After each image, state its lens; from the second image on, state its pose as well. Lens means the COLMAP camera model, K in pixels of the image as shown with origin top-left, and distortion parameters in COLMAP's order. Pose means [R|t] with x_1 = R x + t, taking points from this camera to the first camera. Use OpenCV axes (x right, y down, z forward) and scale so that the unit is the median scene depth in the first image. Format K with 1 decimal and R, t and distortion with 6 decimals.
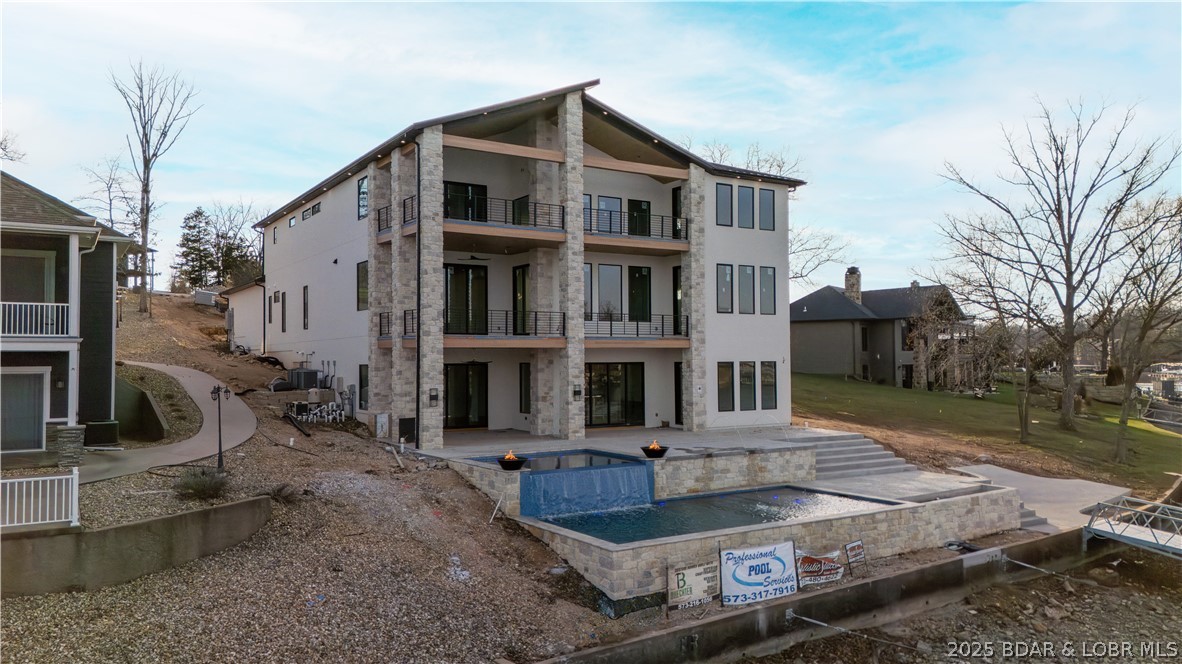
lens RADIAL K [[868.5, 0, 591.0], [0, 868.5, 332.0], [0, 0, 1]] dist [0.088974, -0.090365]
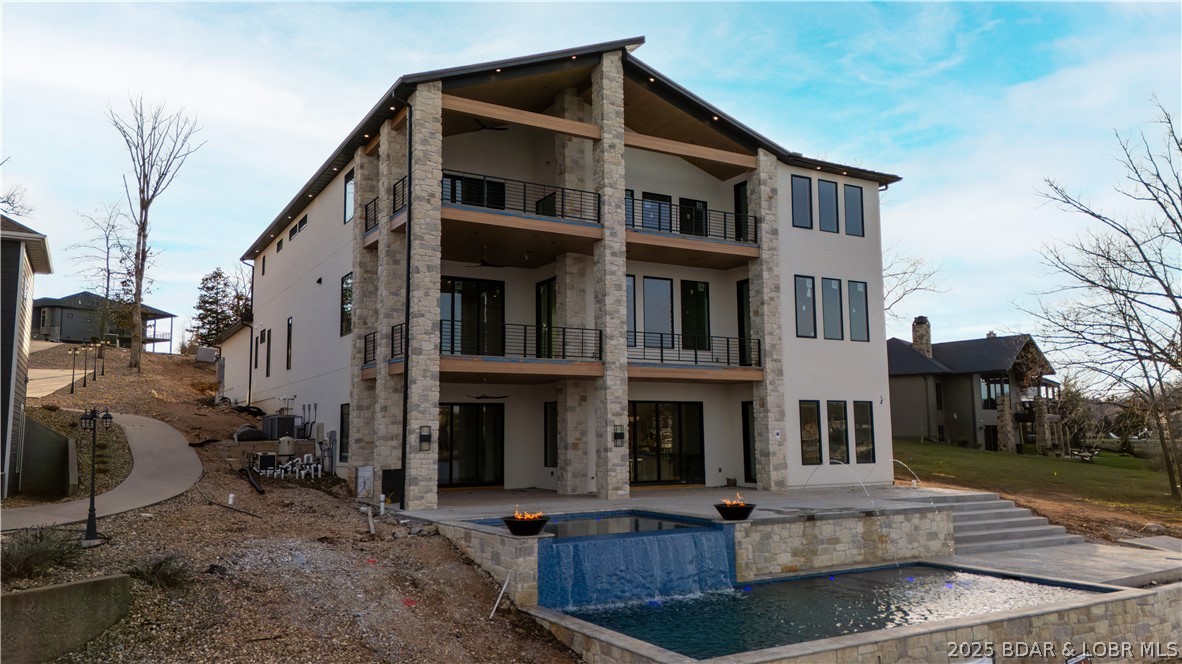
lens RADIAL K [[868.5, 0, 591.0], [0, 868.5, 332.0], [0, 0, 1]] dist [0.088974, -0.090365]
pose [[0.999257, -0.007848, -0.037737, -0.010874], [0.004547, 0.996218, -0.086765, 0.045541], [0.038276, 0.086529, 0.995514, 0.238984]]
